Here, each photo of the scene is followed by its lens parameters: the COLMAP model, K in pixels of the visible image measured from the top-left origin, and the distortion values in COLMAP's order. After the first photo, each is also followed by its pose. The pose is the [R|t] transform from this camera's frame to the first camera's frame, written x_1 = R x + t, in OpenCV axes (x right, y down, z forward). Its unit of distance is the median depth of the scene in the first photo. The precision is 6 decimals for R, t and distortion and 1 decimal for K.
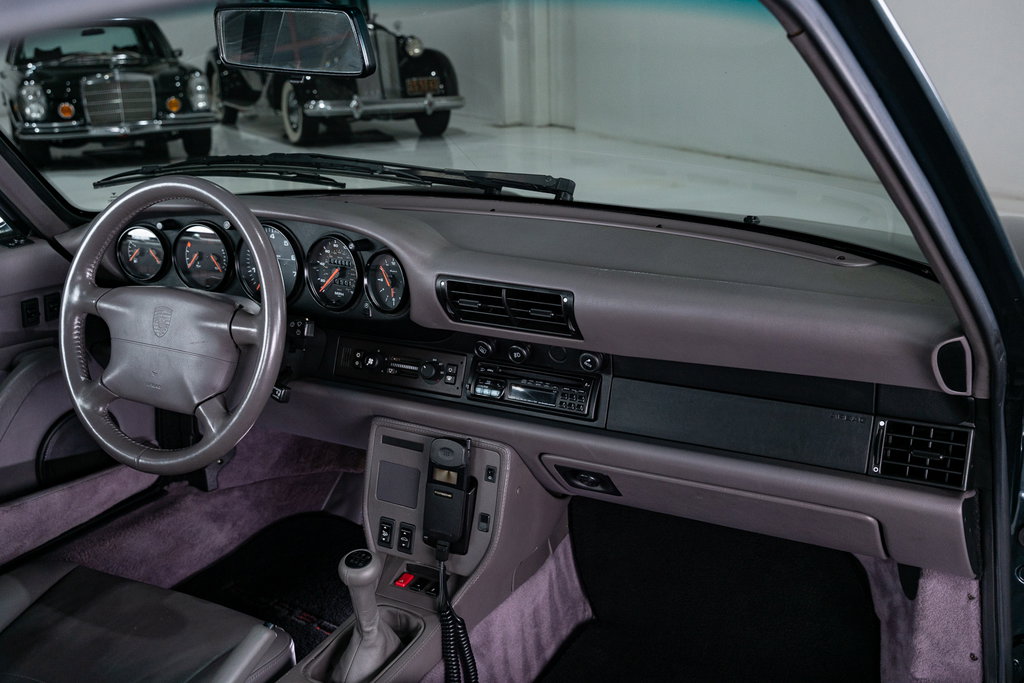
lens RADIAL K [[1033.0, 0, 526.1], [0, 1033.0, 322.8], [0, 0, 1]] dist [-0.003515, -0.008248]
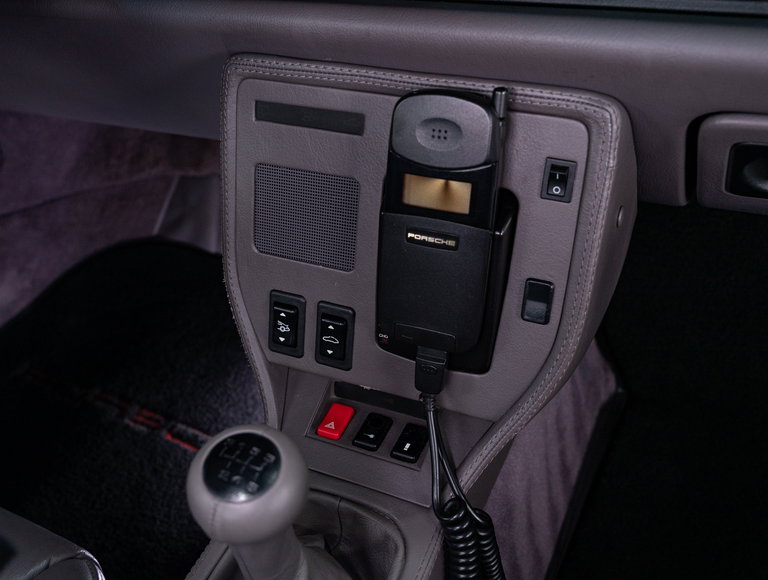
lens RADIAL K [[841.8, 0, 338.1], [0, 841.8, 289.9], [0, 0, 1]] dist [-0.008868, 0.008574]
pose [[0.997400, -0.071538, -0.008671, -0.109945], [0.070746, 0.949181, 0.306676, 0.081037], [-0.013709, -0.306493, 0.951774, 0.667140]]
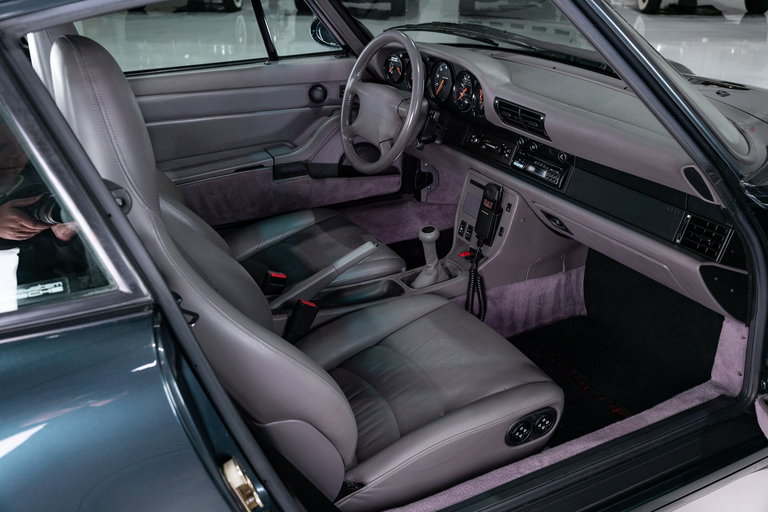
lens RADIAL K [[744.0, 0, 386.5], [0, 744.0, 246.9], [0, 0, 1]] dist [-0.000743, 0.005135]
pose [[0.835516, 0.242070, -0.493269, 0.449123], [-0.172136, 0.967850, 0.183399, 0.004422], [0.521806, -0.068323, 0.850324, -0.270999]]
